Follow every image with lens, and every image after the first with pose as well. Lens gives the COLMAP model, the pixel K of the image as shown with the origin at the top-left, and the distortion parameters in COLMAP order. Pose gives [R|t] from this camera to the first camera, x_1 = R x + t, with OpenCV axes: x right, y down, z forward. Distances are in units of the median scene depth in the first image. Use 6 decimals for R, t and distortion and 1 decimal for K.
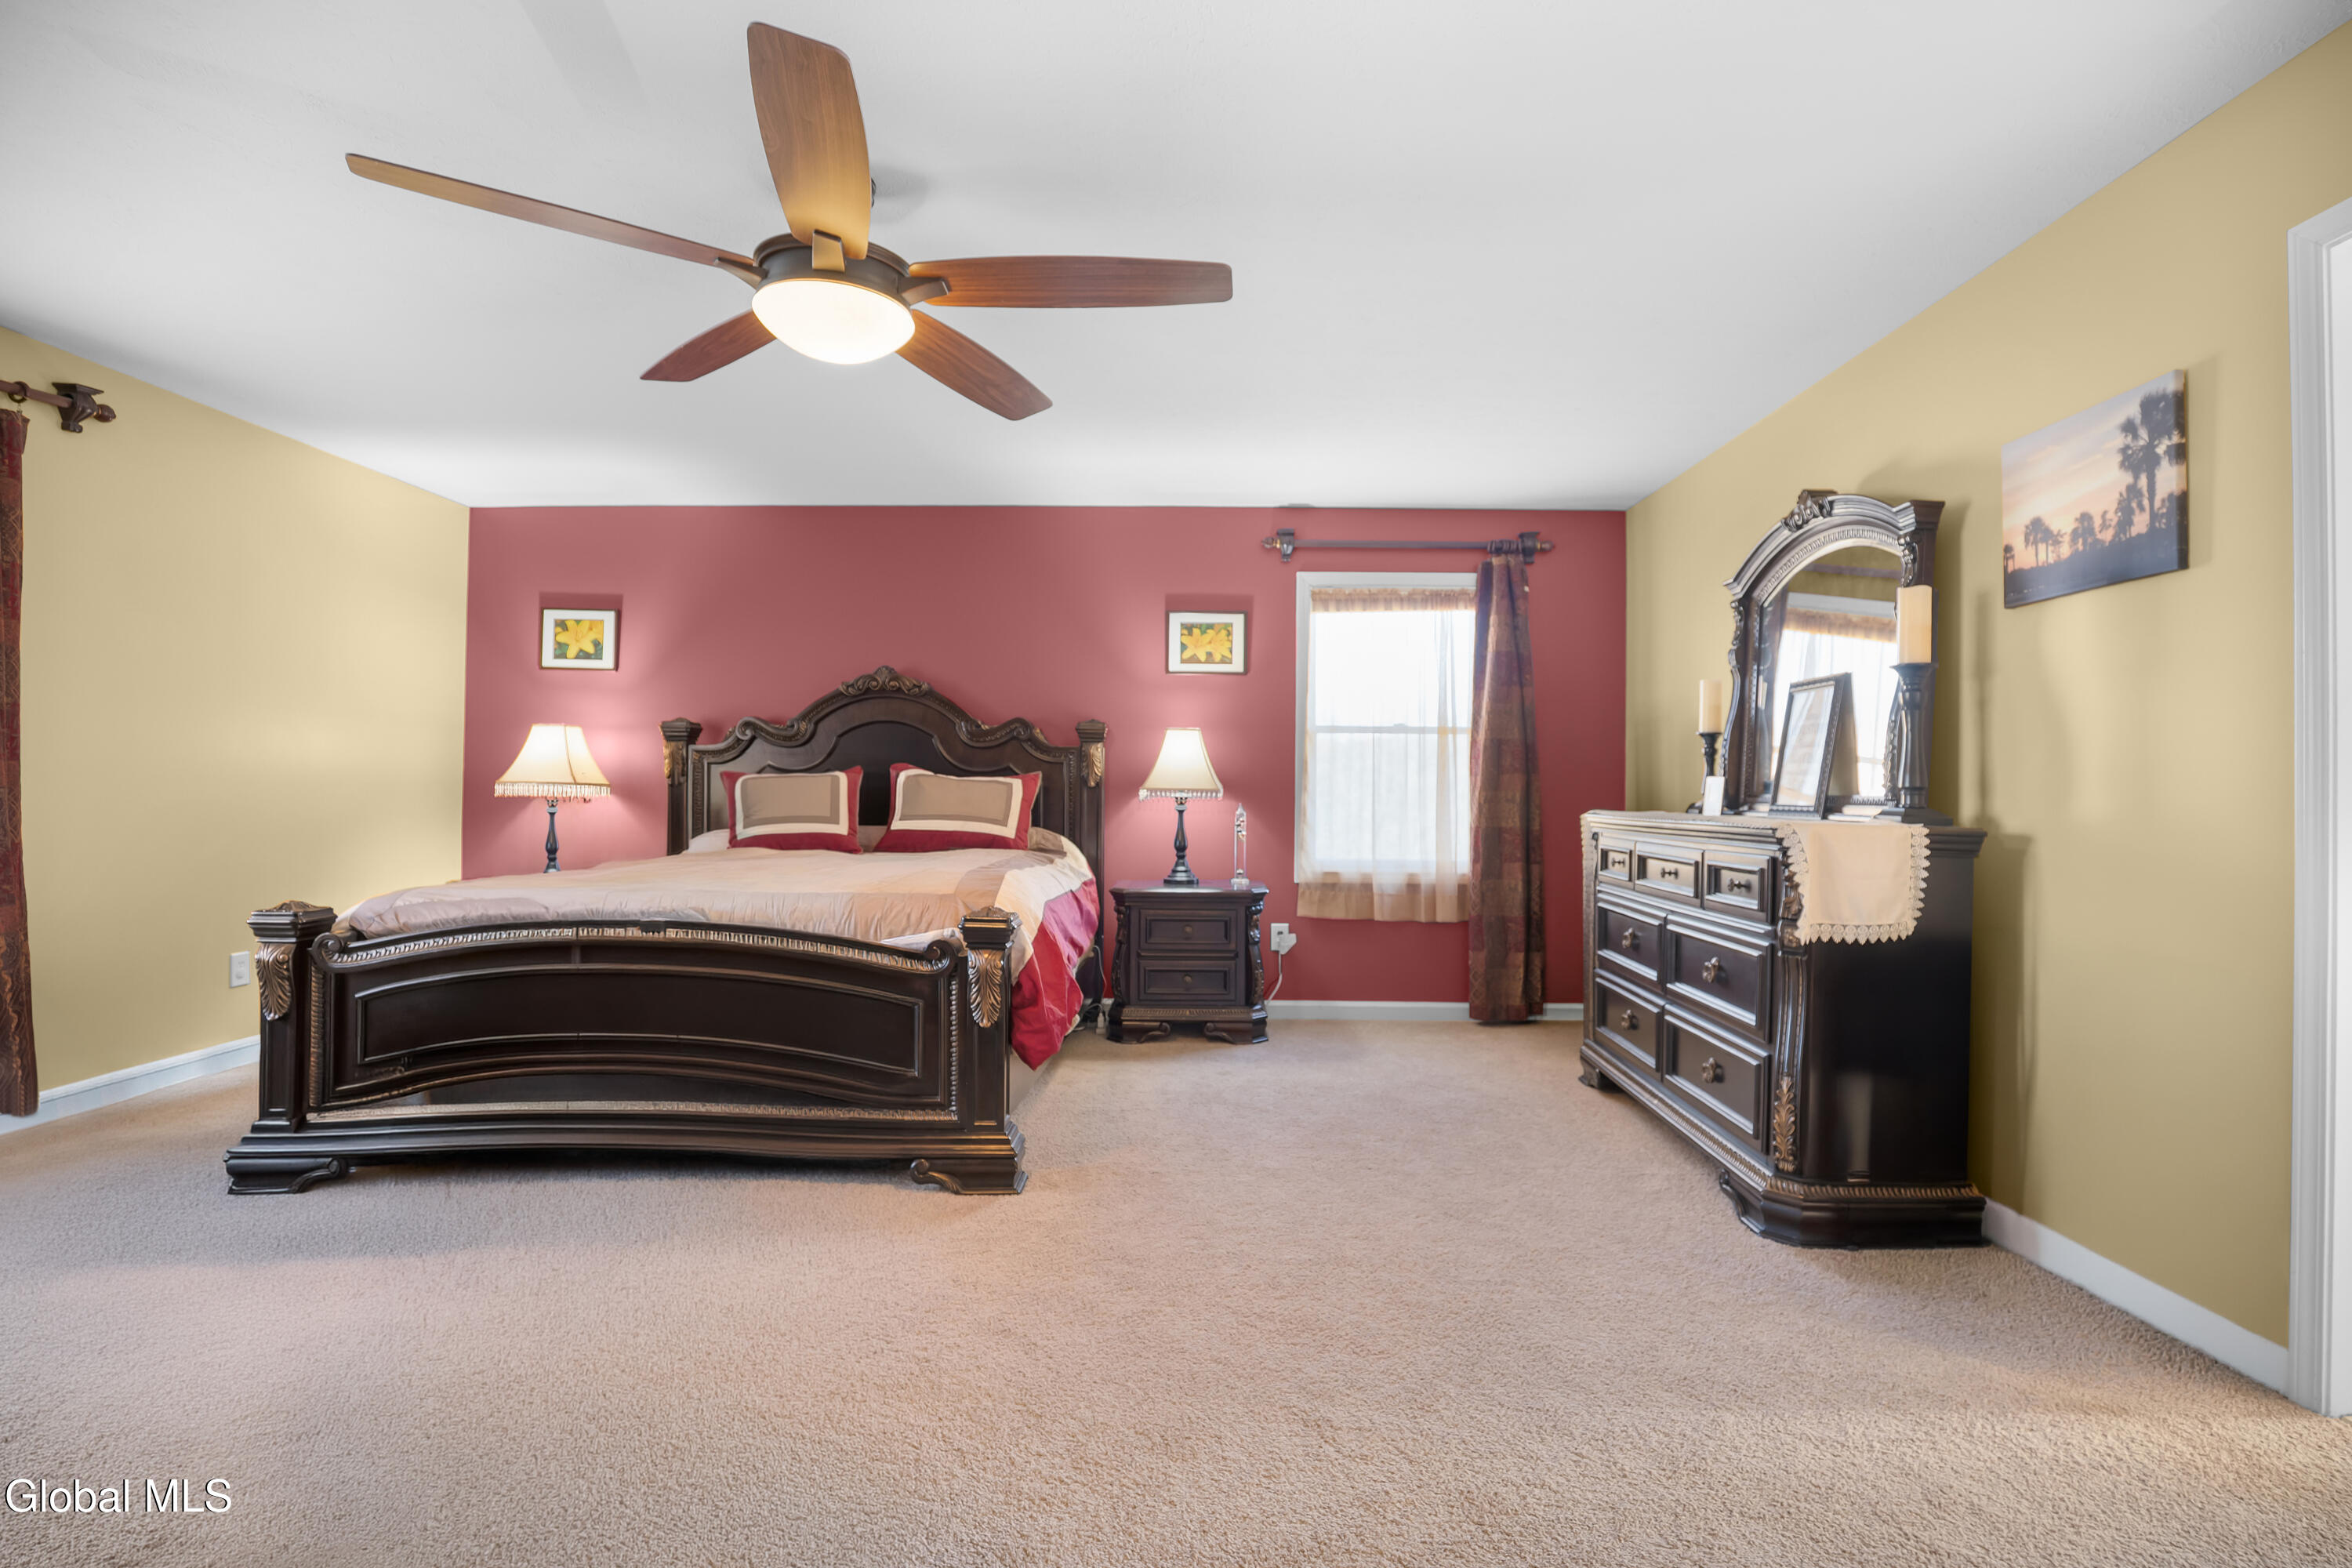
lens RADIAL K [[1135.2, 0, 1180.8], [0, 1135.2, 780.5], [0, 0, 1]] dist [-0.026100, -0.000595]
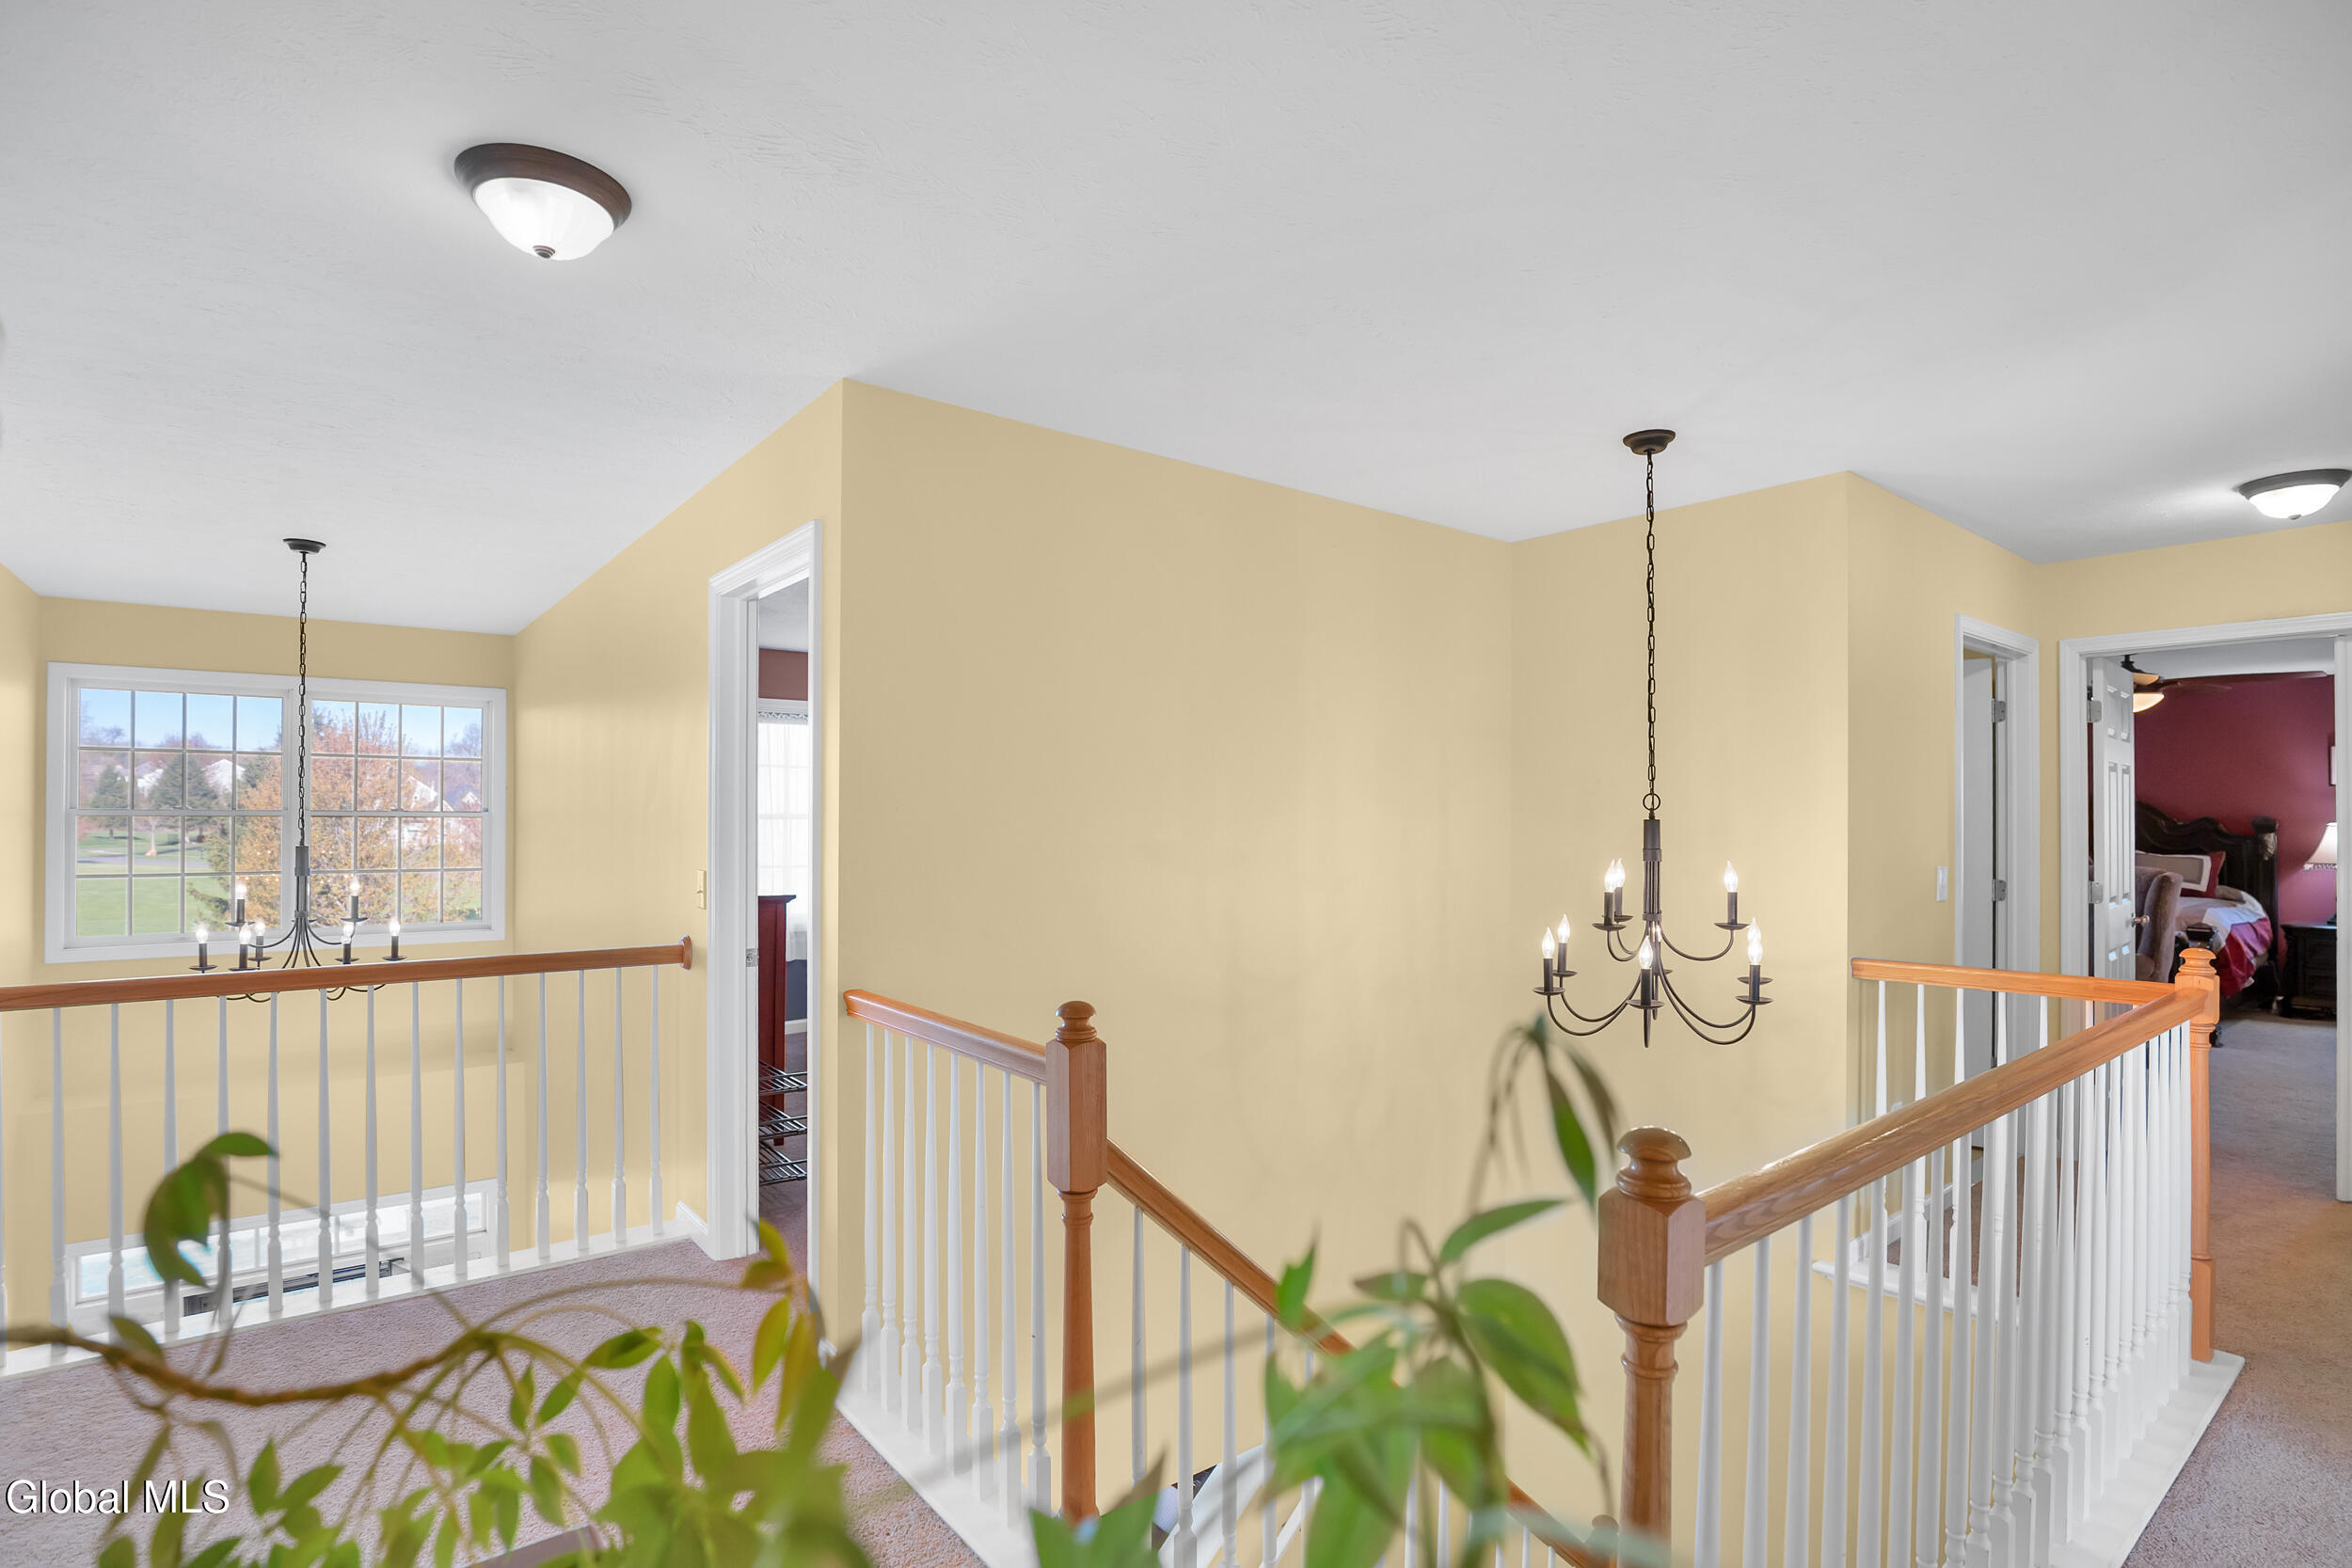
lens RADIAL K [[1135.1, 0, 1174.6], [0, 1135.1, 808.3], [0, 0, 1]] dist [-0.026100, -0.000595]
pose [[0.644608, -0.015722, -0.764351, 0.129968], [0.009078, 0.999875, -0.012911, -0.065895], [0.764459, 0.001384, 0.644671, -1.254631]]
